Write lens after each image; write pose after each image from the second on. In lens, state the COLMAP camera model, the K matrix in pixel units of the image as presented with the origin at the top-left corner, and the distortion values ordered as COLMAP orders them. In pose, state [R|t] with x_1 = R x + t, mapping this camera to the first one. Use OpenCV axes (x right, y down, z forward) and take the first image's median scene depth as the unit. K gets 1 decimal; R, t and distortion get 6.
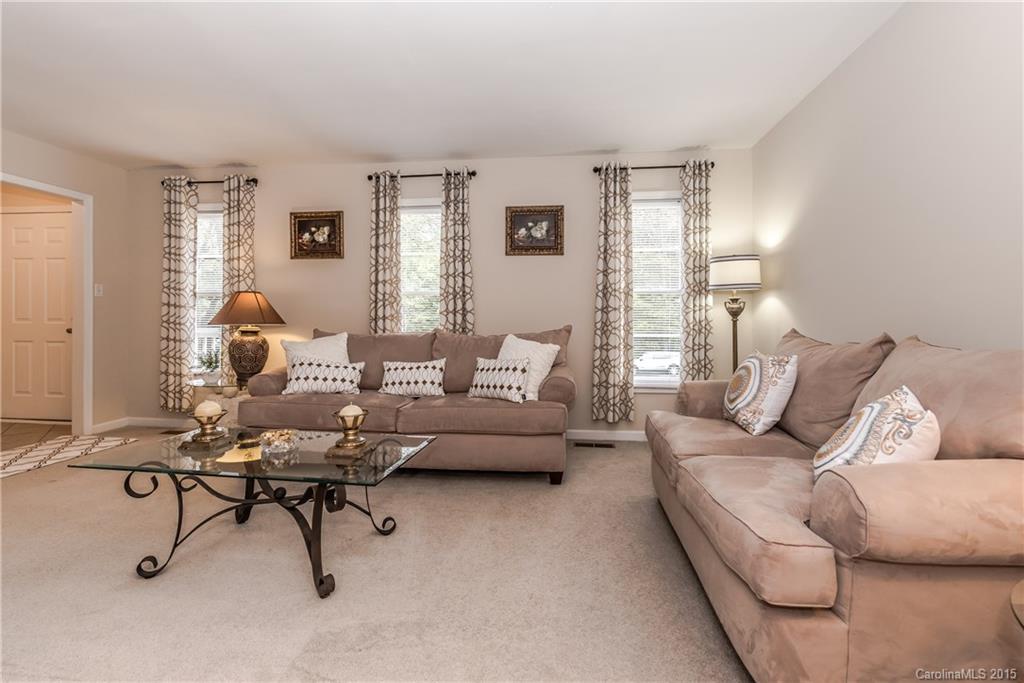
lens RADIAL K [[450.3, 0, 513.5], [0, 450.3, 324.2], [0, 0, 1]] dist [0.003480, 0.000195]
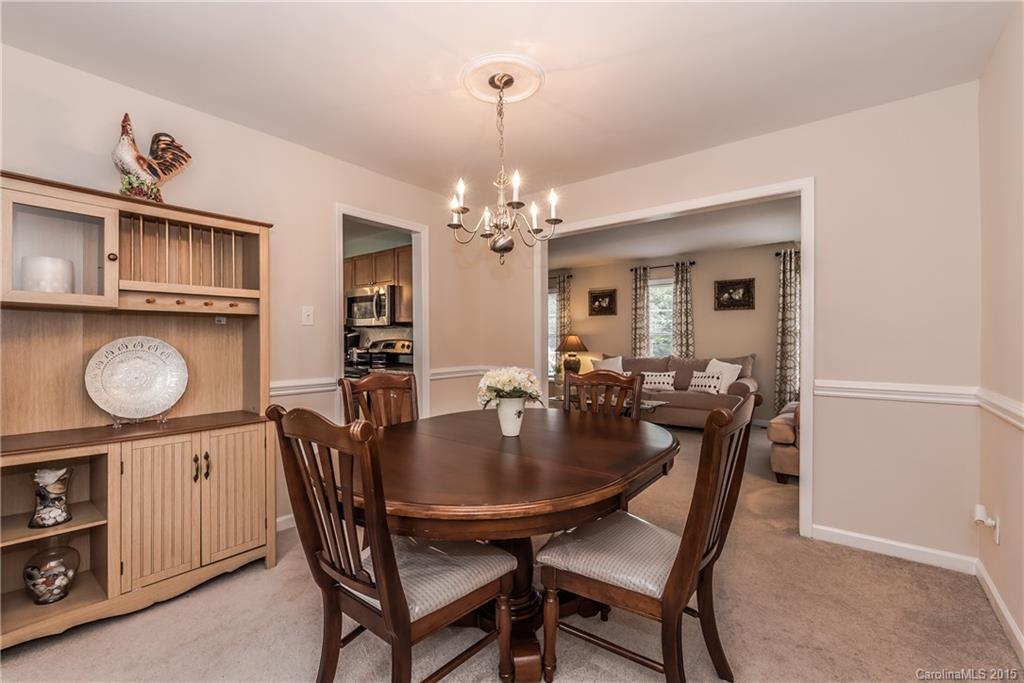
lens RADIAL K [[450.3, 0, 505.4], [0, 450.3, 343.3], [0, 0, 1]] dist [0.003480, 0.000195]
pose [[0.866778, 0.001038, -0.498693, 0.147524], [-0.001627, 0.999998, -0.000747, -0.031828], [0.498691, 0.001459, 0.866778, -0.842757]]
